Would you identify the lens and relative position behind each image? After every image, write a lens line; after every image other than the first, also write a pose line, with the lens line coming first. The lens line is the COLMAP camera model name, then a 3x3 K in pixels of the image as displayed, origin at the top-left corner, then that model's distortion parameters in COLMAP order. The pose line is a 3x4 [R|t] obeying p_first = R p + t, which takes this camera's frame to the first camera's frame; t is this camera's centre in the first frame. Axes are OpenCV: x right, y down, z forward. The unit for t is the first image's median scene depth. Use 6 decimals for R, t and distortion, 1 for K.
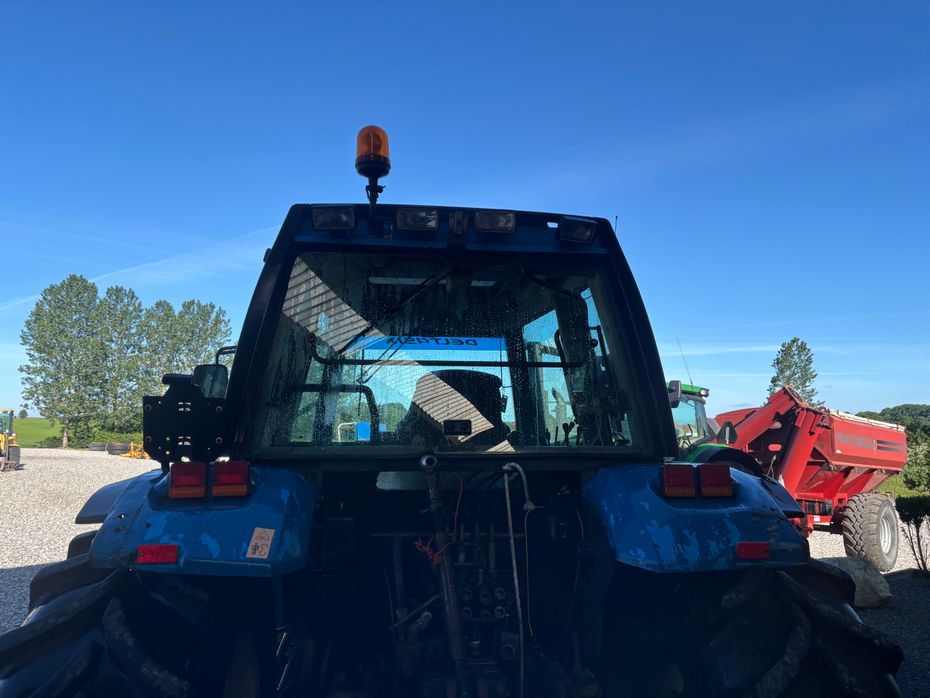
lens RADIAL K [[694.1, 0, 486.4], [0, 694.1, 347.0], [0, 0, 1]] dist [0.050380, -0.058563]
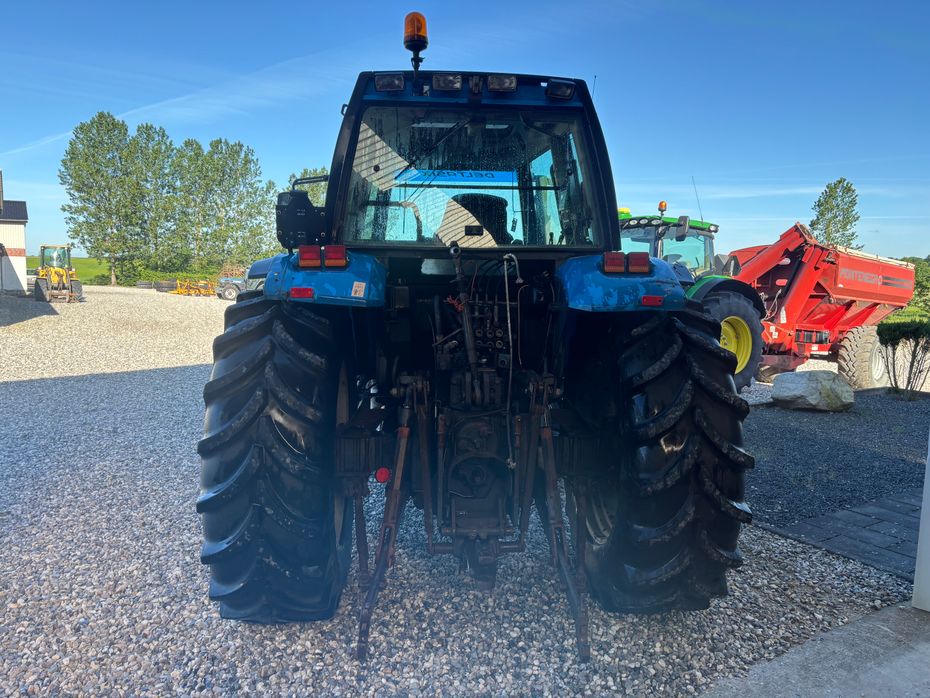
lens RADIAL K [[694.1, 0, 469.5], [0, 694.1, 348.8], [0, 0, 1]] dist [0.050380, -0.058563]
pose [[0.997697, 0.017629, -0.065500, 0.046766], [-0.002534, 0.974648, 0.223729, 0.026567], [0.067784, -0.223047, 0.972448, -0.476515]]
